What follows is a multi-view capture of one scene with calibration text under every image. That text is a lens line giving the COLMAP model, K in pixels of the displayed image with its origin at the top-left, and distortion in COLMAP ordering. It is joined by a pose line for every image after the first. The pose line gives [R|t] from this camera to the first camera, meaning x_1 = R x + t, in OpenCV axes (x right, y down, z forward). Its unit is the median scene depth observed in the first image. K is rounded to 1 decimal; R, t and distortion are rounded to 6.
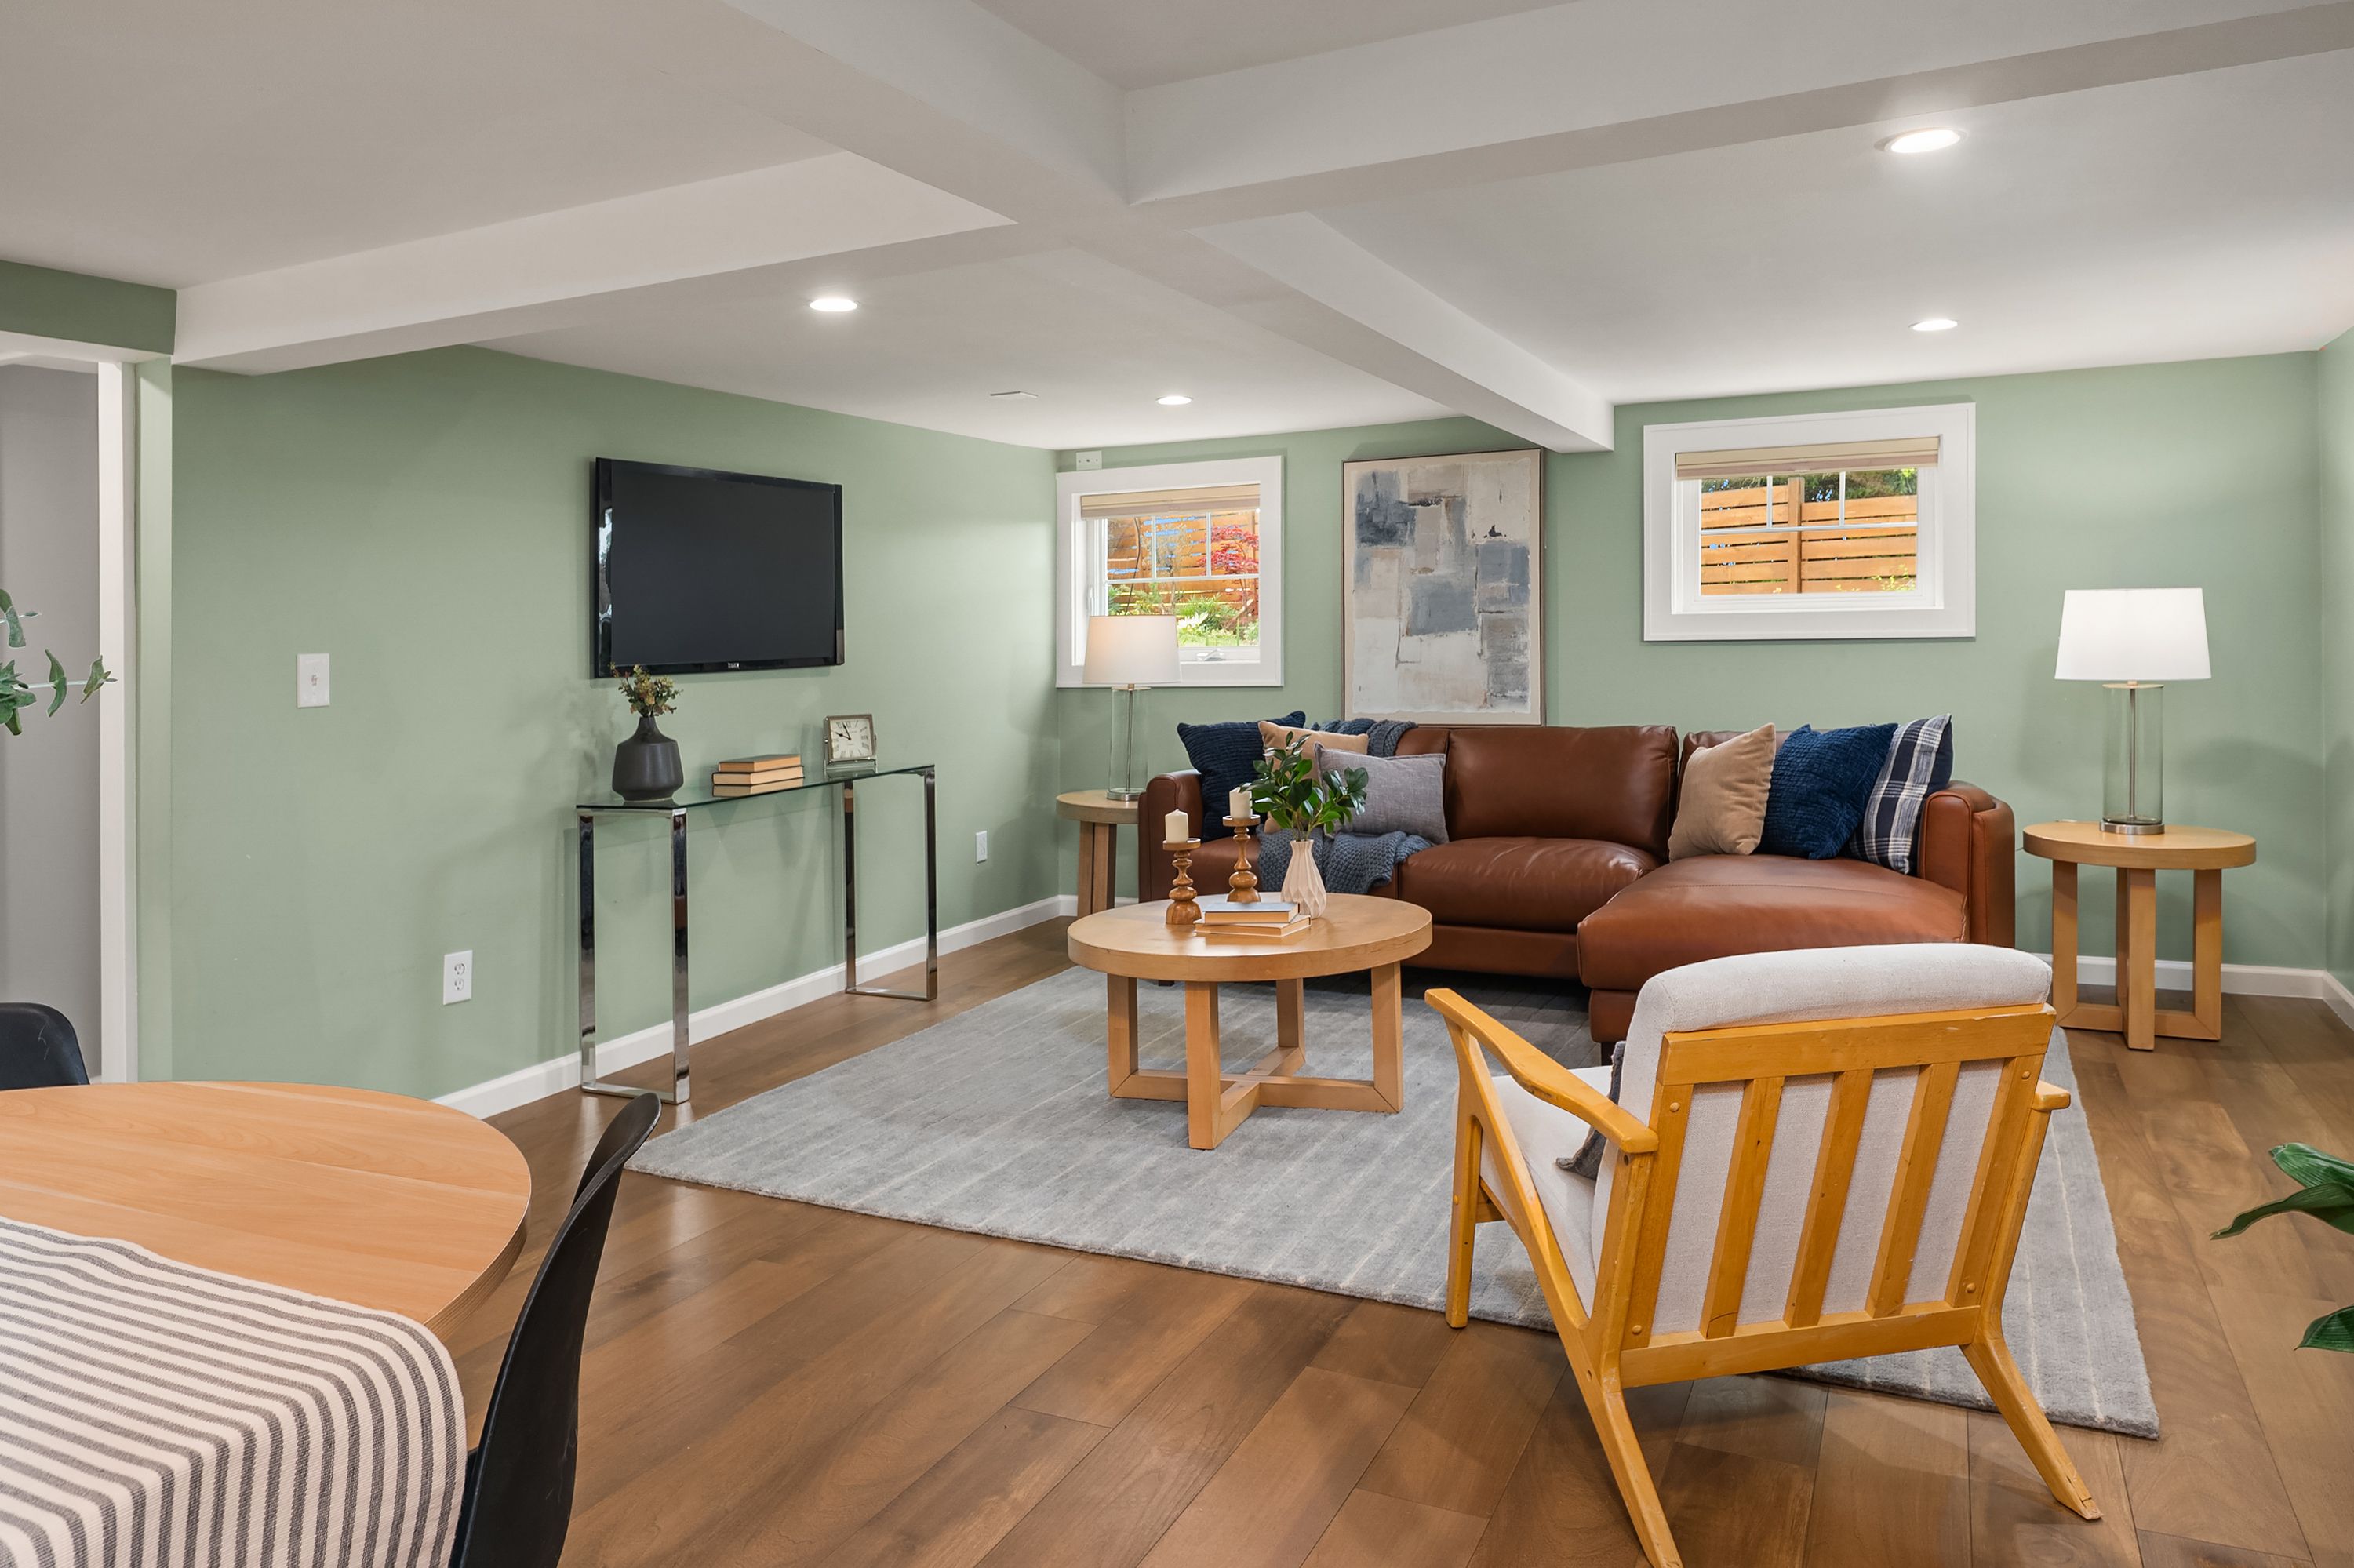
lens RADIAL K [[1550.4, 0, 1181.0], [0, 1550.4, 791.1], [0, 0, 1]] dist [0.003242, -0.005517]
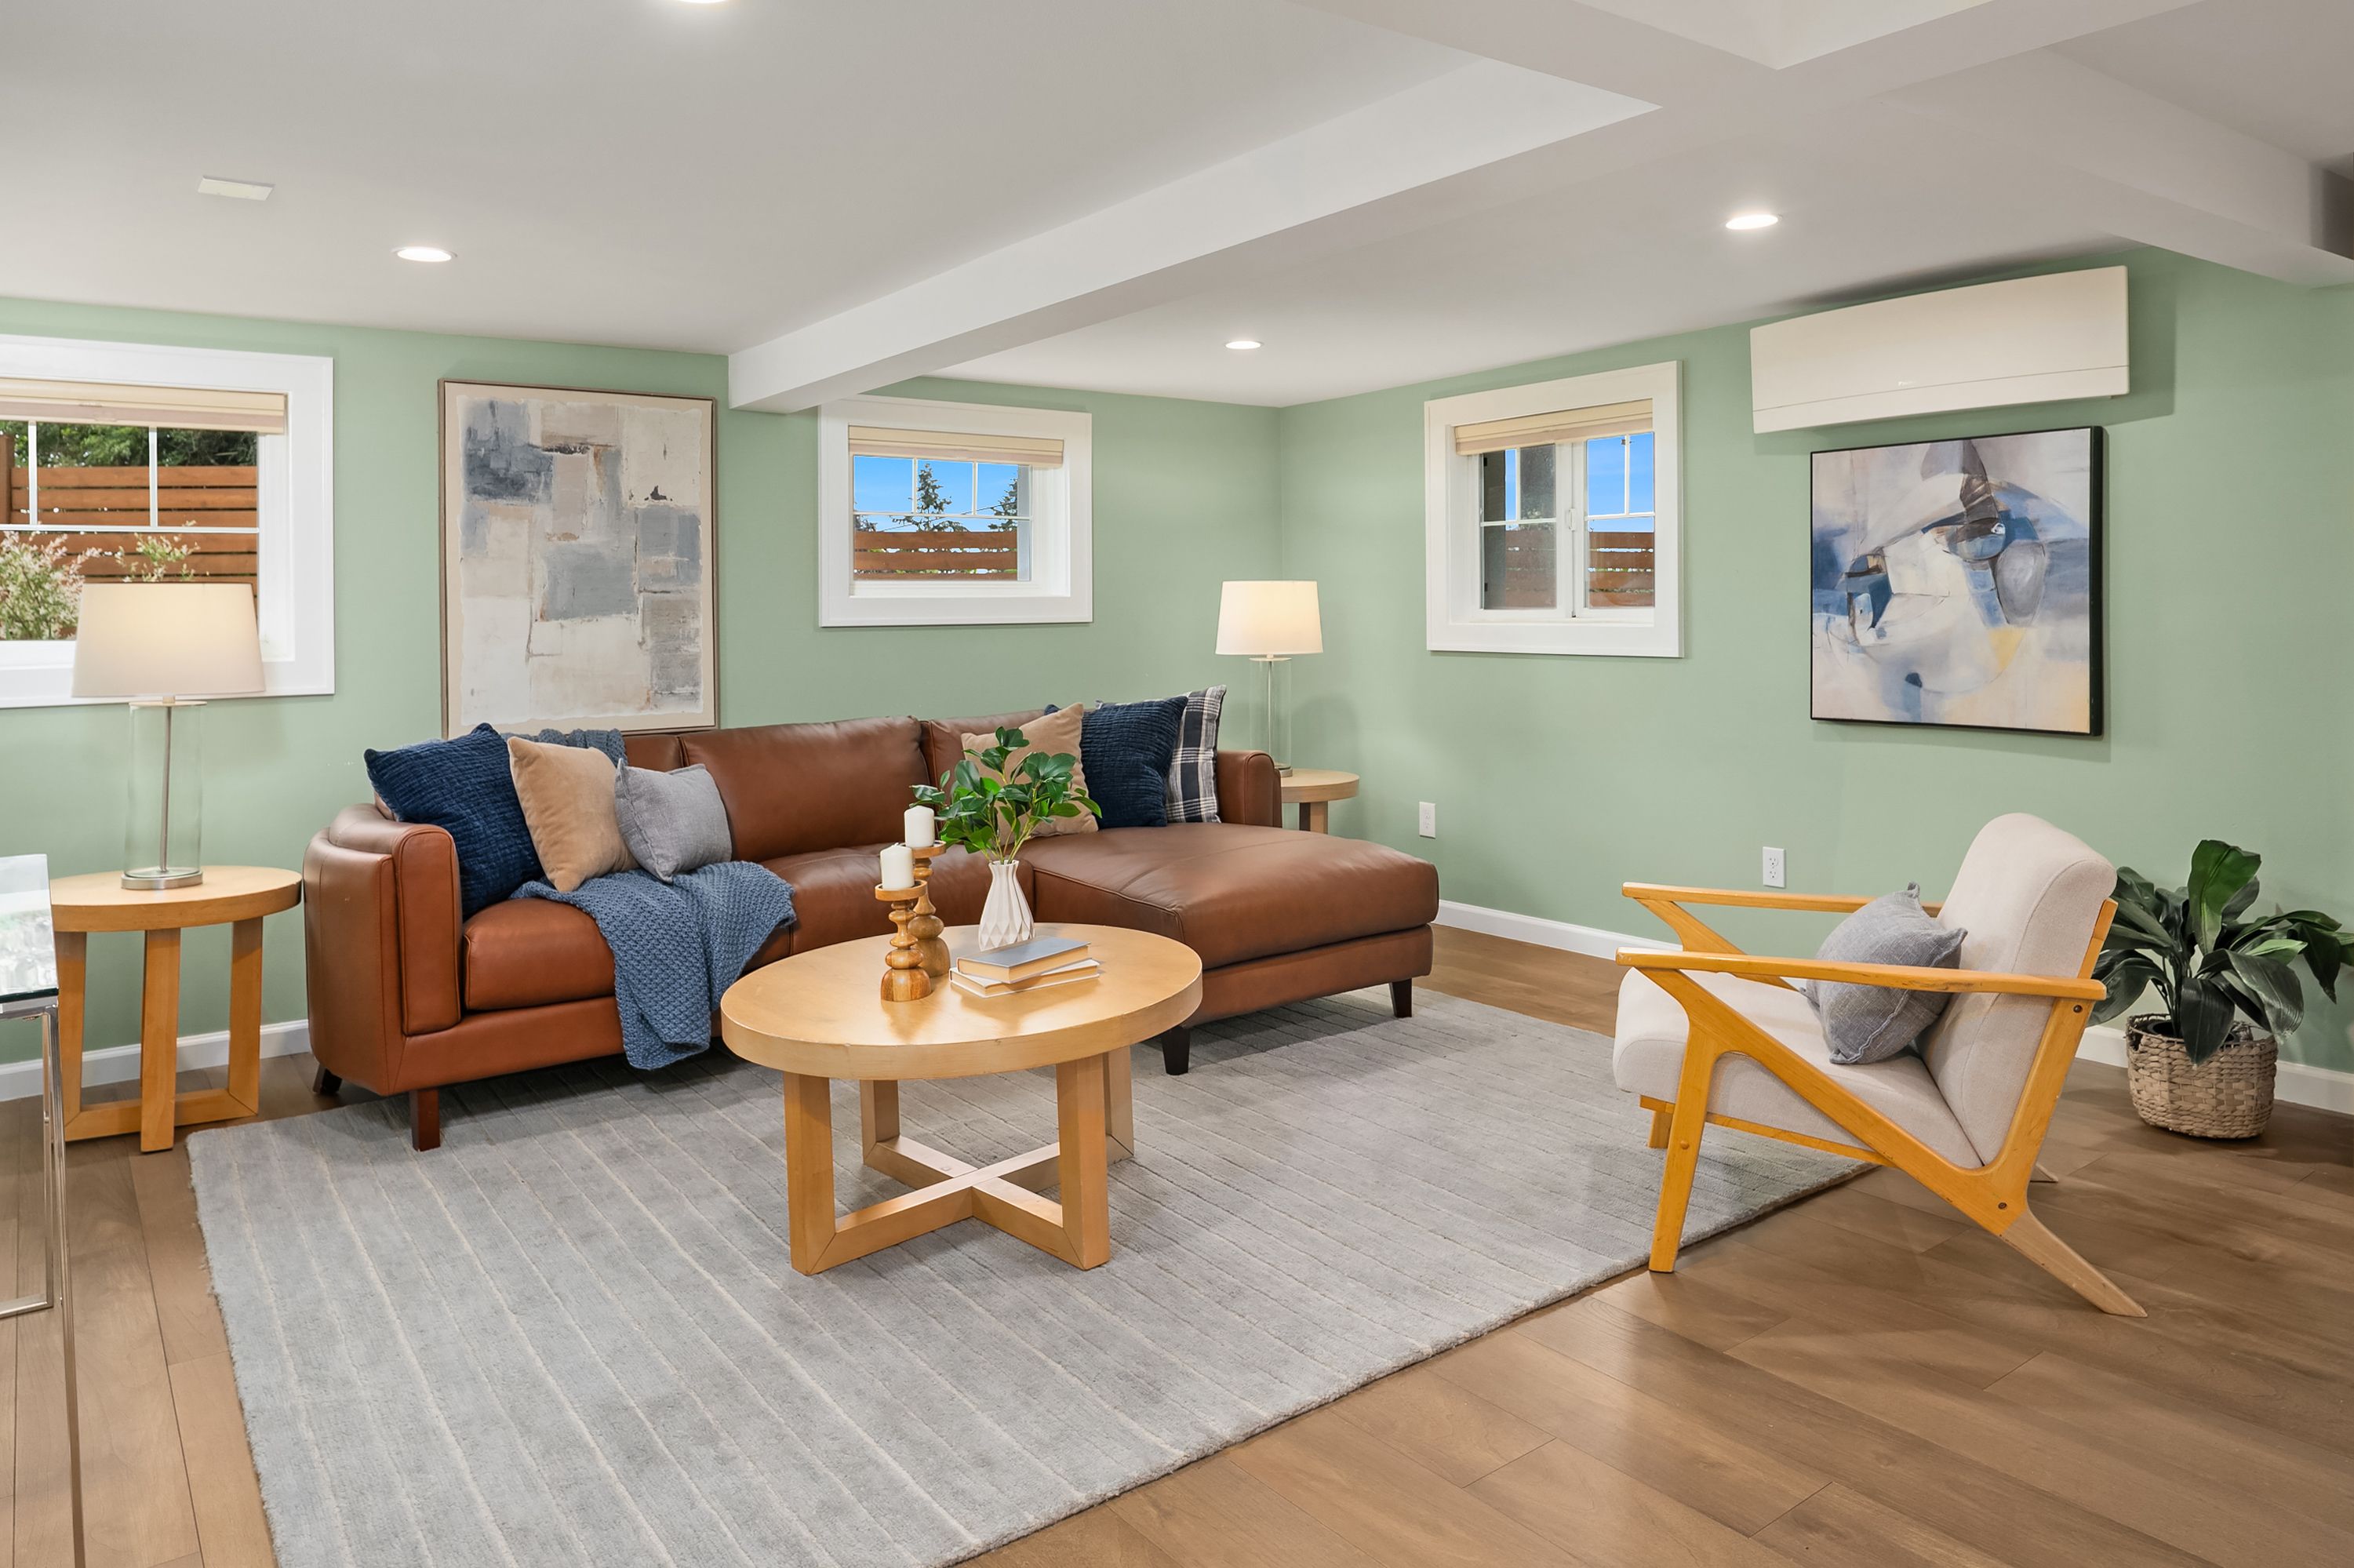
lens RADIAL K [[1550.4, 0, 1184.2], [0, 1550.4, 769.6], [0, 0, 1]] dist [0.003242, -0.005517]
pose [[0.451829, -0.077047, 0.888771, -0.409326], [0.097461, 0.994564, 0.036671, -0.024624], [-0.886765, 0.070051, 0.456881, 0.382568]]
